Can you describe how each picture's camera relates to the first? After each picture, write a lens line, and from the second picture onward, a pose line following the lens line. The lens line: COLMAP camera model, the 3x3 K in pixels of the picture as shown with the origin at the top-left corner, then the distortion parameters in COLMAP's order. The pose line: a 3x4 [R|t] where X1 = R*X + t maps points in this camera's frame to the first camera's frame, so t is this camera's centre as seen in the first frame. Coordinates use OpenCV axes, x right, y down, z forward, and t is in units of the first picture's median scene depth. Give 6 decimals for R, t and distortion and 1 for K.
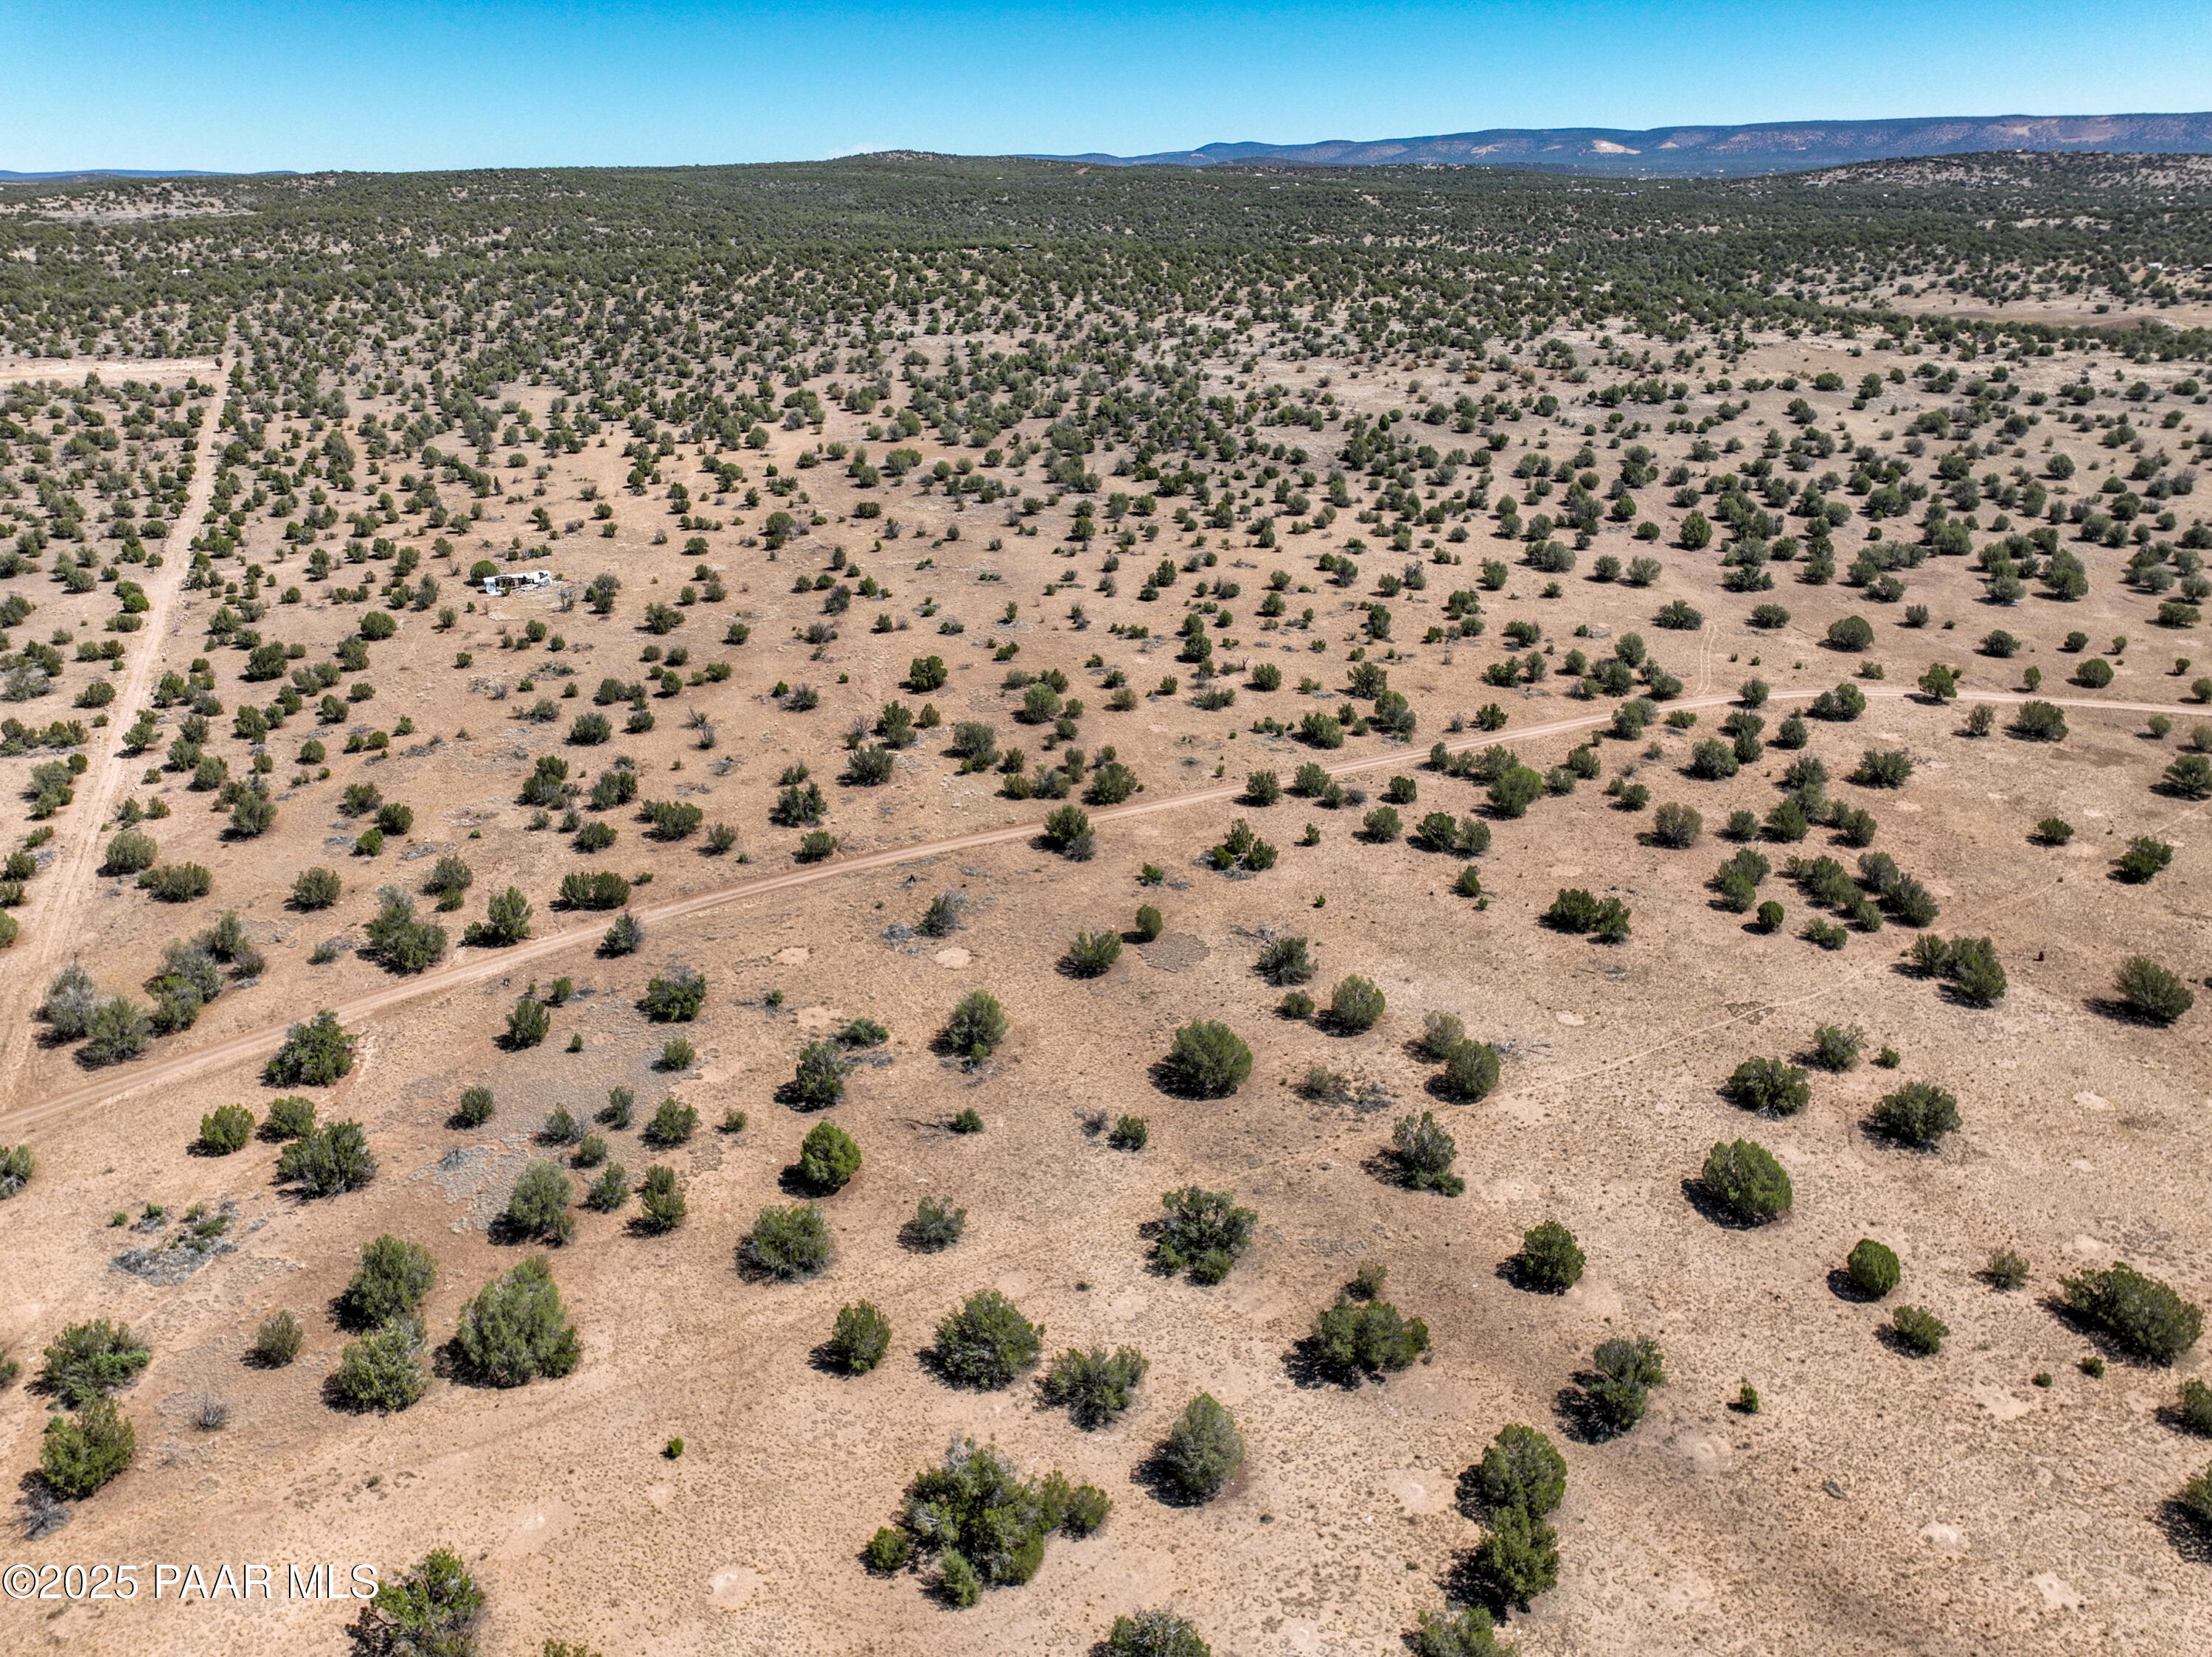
lens RADIAL K [[1521.0, 0, 1107.9], [0, 1521.0, 898.2], [0, 0, 1]] dist [0.003639, 0.004373]
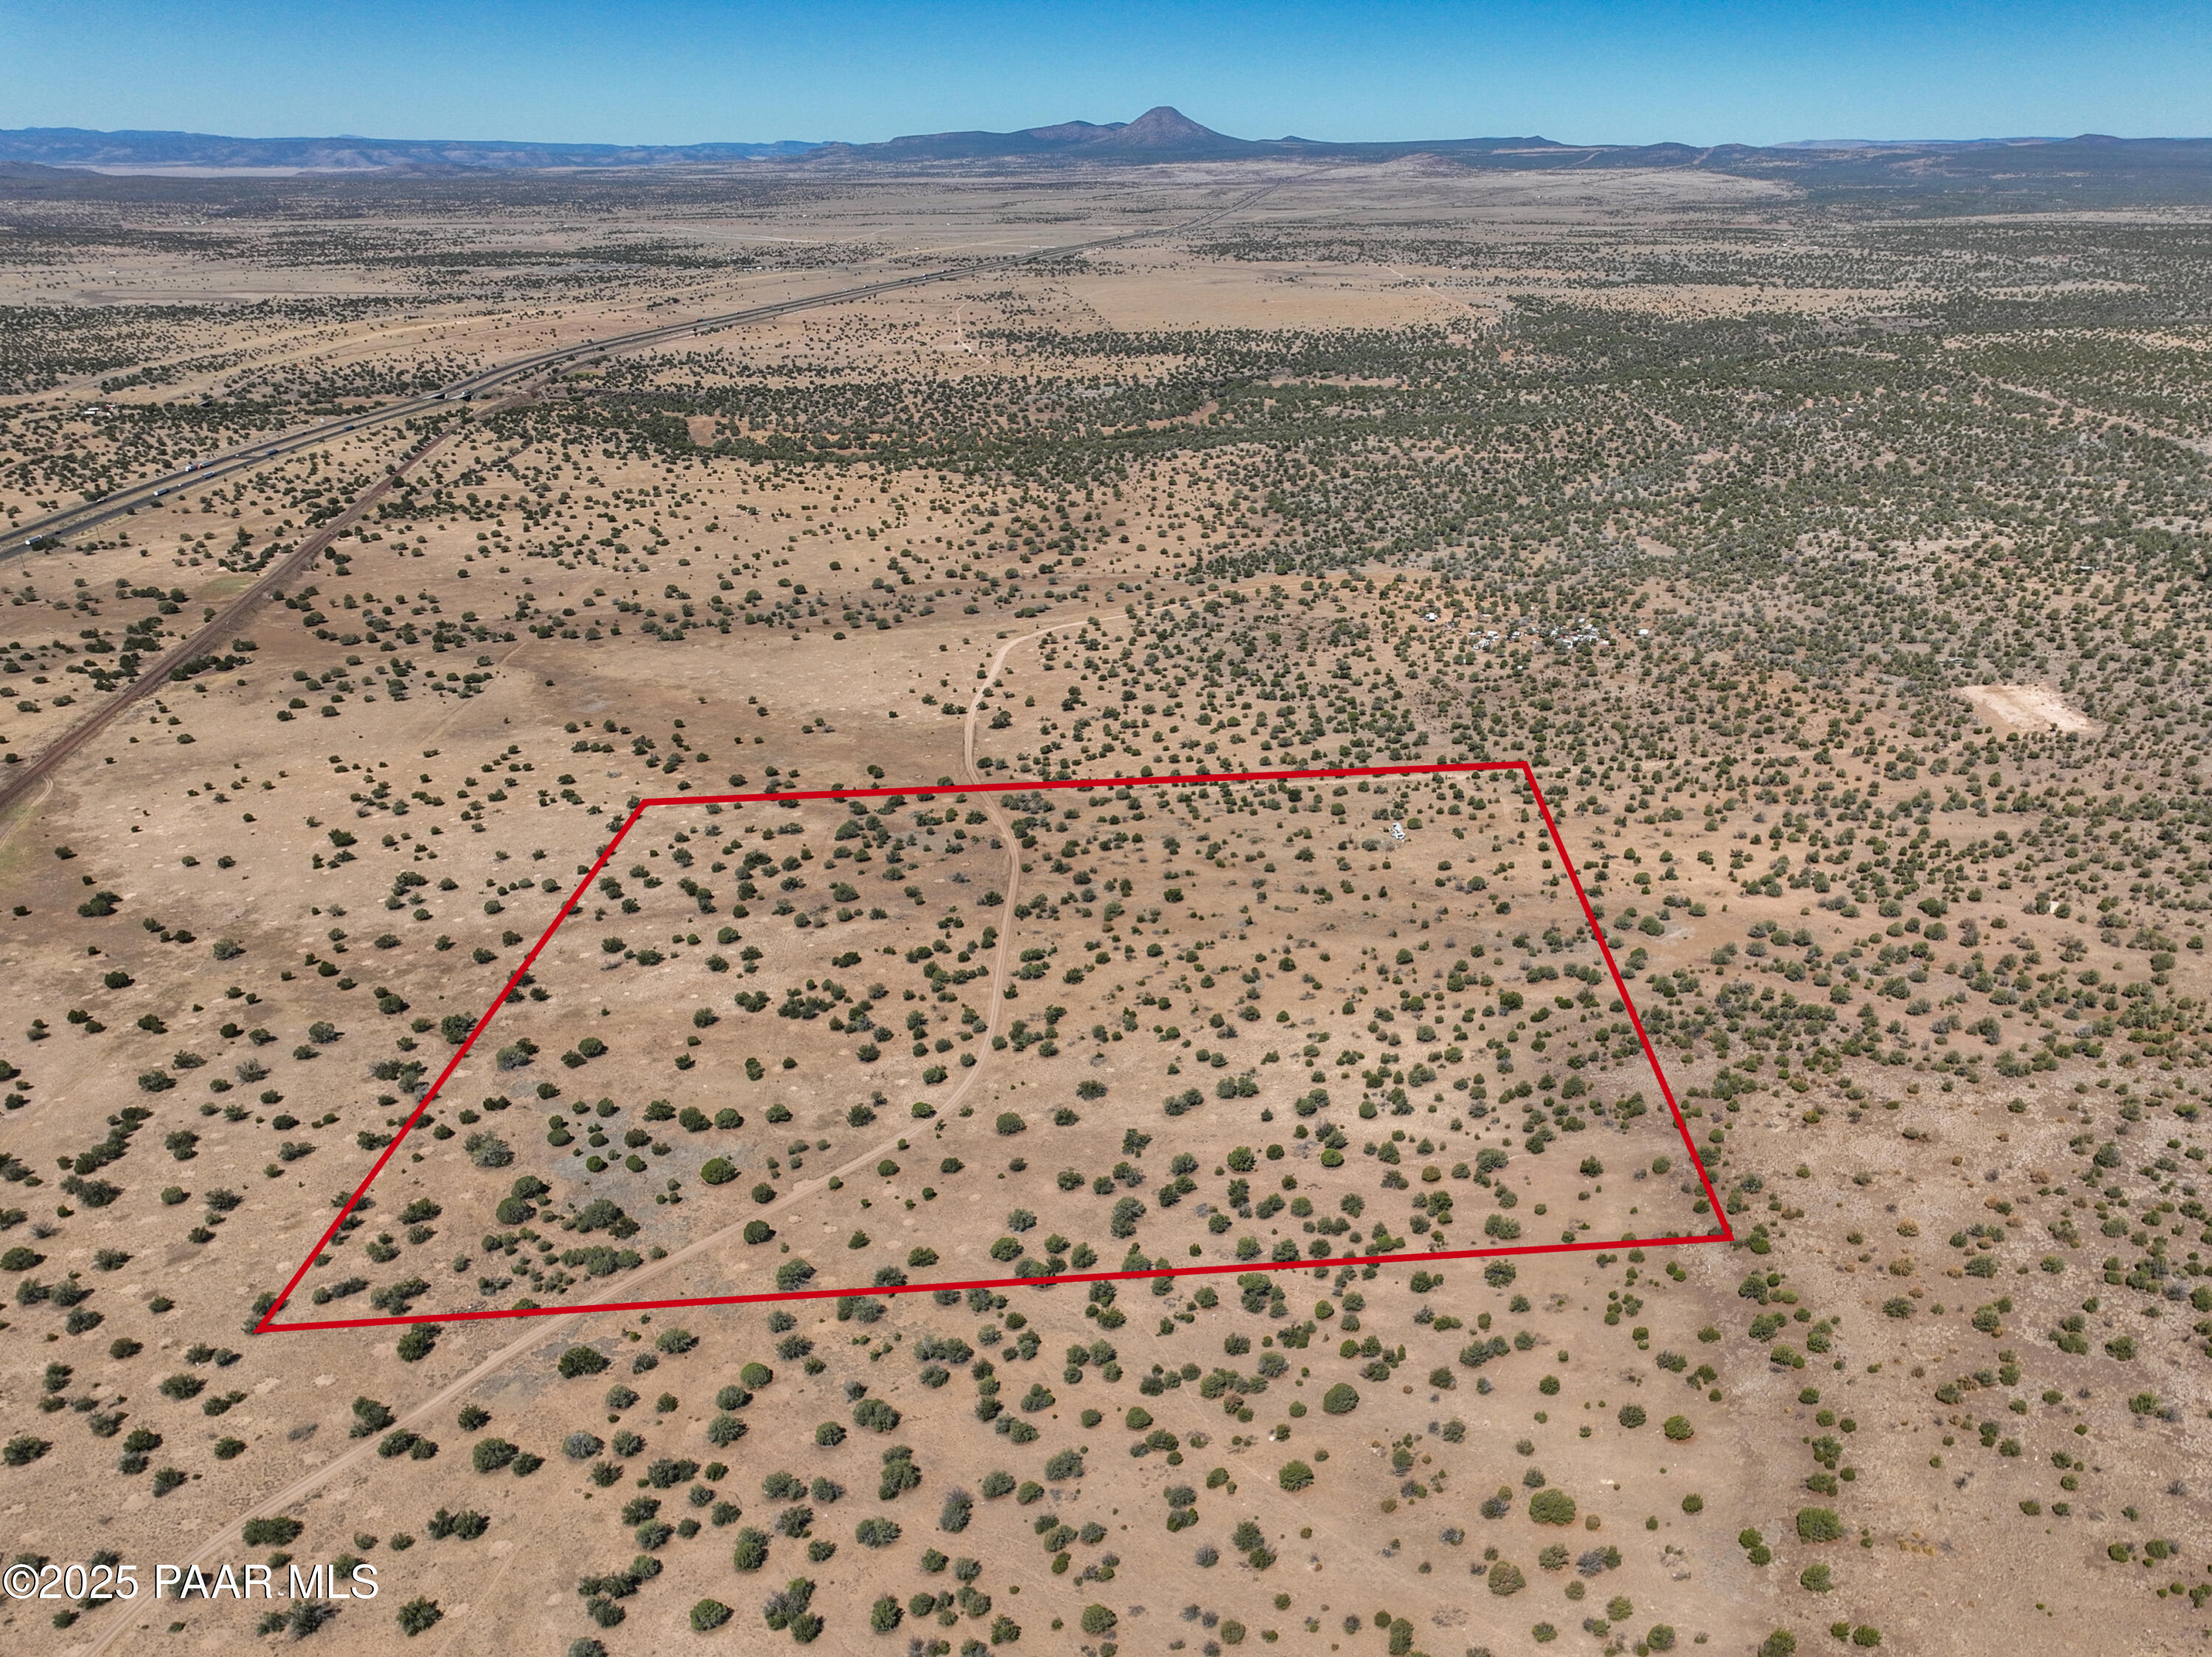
lens RADIAL K [[1677.5, 0, 1215.3], [0, 1677.5, 961.8], [0, 0, 1]] dist [-0.002447, 0.011759]
pose [[-0.386984, 0.416282, -0.822772, 1.813508], [-0.392793, 0.732864, 0.555540, -1.384239], [0.834241, 0.538163, -0.120094, 1.322621]]
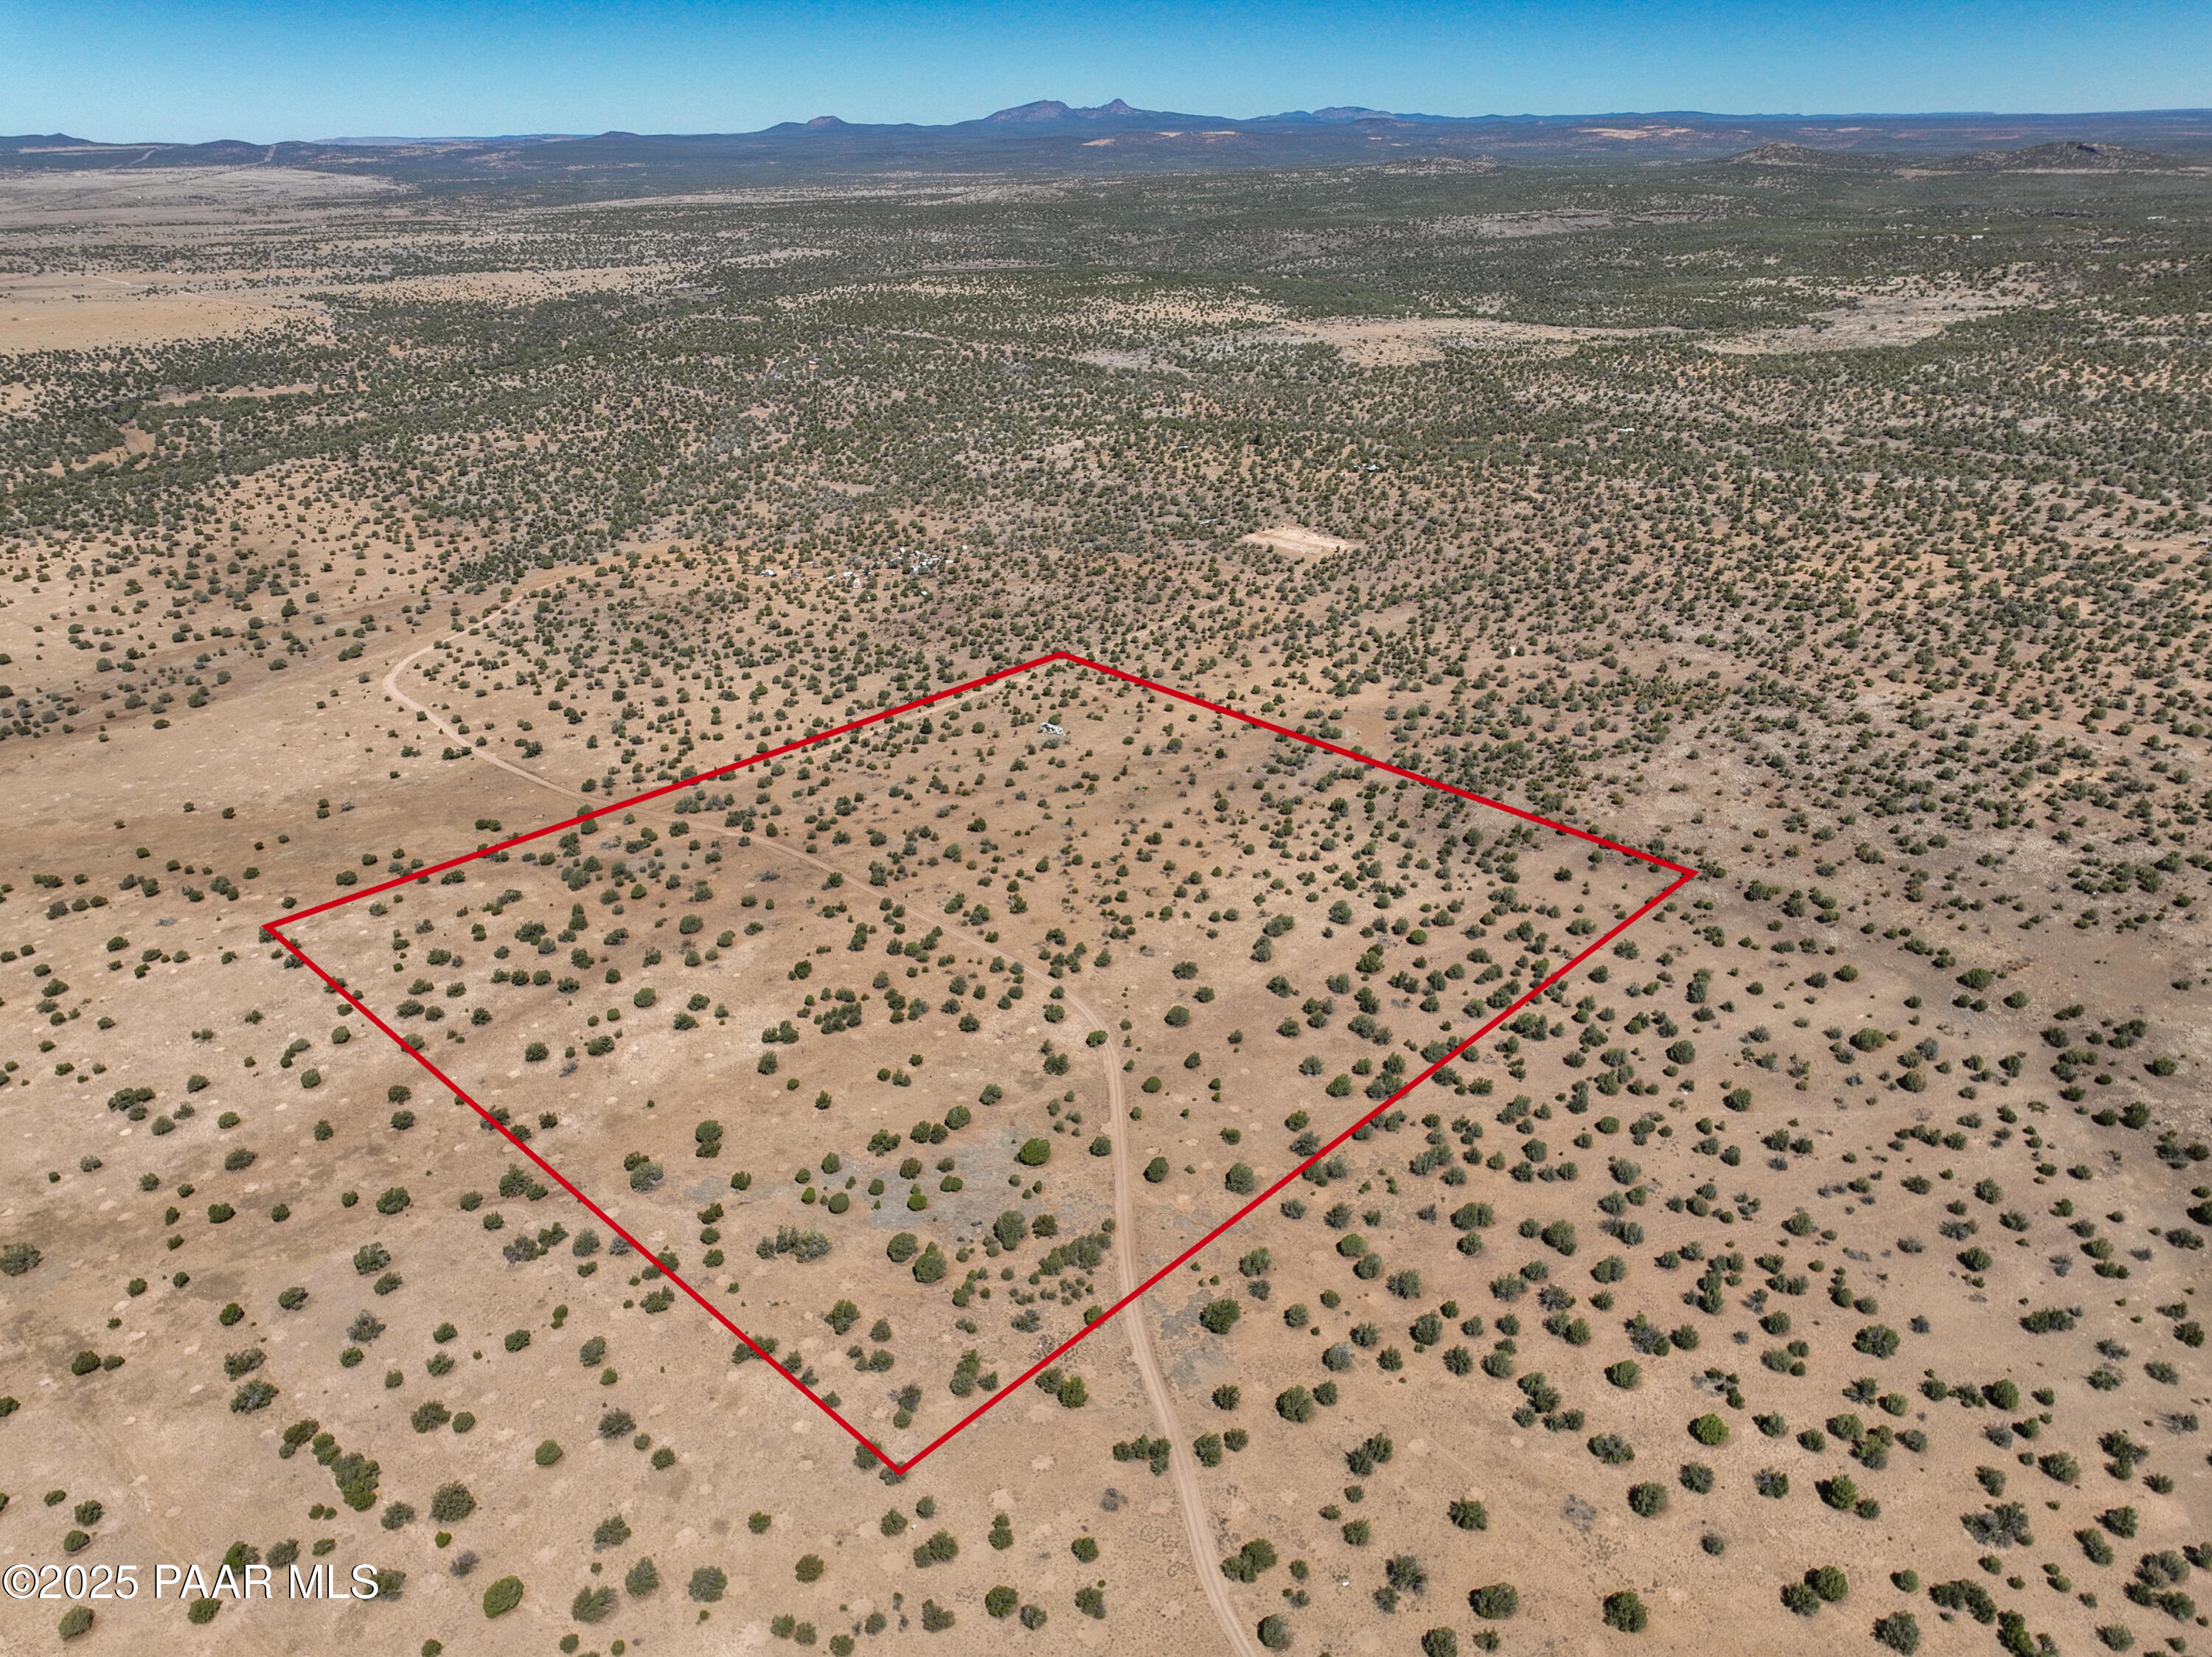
lens RADIAL K [[1521.0, 0, 1107.9], [0, 1521.0, 898.2], [0, 0, 1]] dist [0.003639, 0.004373]
pose [[0.332548, 0.434341, -0.837114, 1.915252], [-0.395957, 0.869911, 0.294062, -0.793835], [0.855938, 0.233671, 0.461268, 0.083870]]
